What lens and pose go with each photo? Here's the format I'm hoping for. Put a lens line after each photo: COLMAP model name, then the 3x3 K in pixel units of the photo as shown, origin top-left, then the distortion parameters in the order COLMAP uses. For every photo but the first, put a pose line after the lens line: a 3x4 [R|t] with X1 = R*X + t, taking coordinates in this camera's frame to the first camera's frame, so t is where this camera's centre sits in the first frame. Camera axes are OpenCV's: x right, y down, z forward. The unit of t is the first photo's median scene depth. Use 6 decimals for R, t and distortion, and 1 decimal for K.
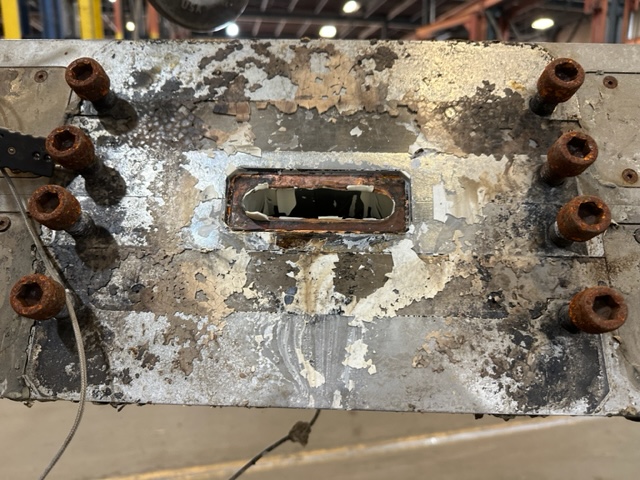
lens RADIAL K [[462.8, 0, 320.0], [0, 462.8, 240.0], [0, 0, 1]] dist [-0.004054, -0.000836]
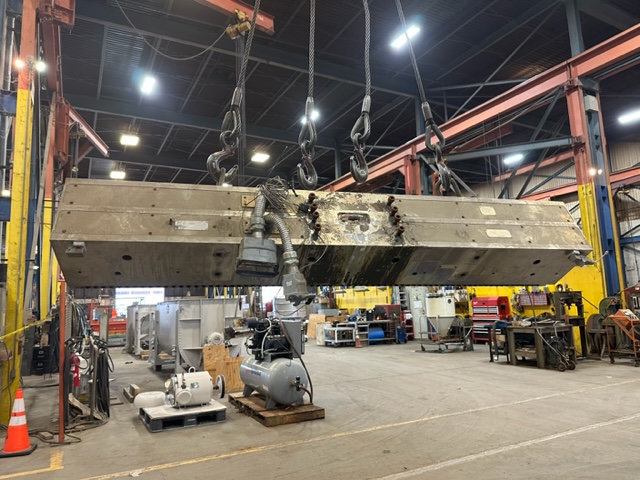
lens RADIAL K [[446.0, 0, 320.0], [0, 446.0, 240.0], [0, 0, 1]] dist [0.054404, -0.002266]
pose [[0.960444, 0.010781, 0.278263, -1.860364], [0.086365, 0.938447, -0.334452, 1.894932], [-0.264741, 0.345255, 0.900395, -3.574875]]
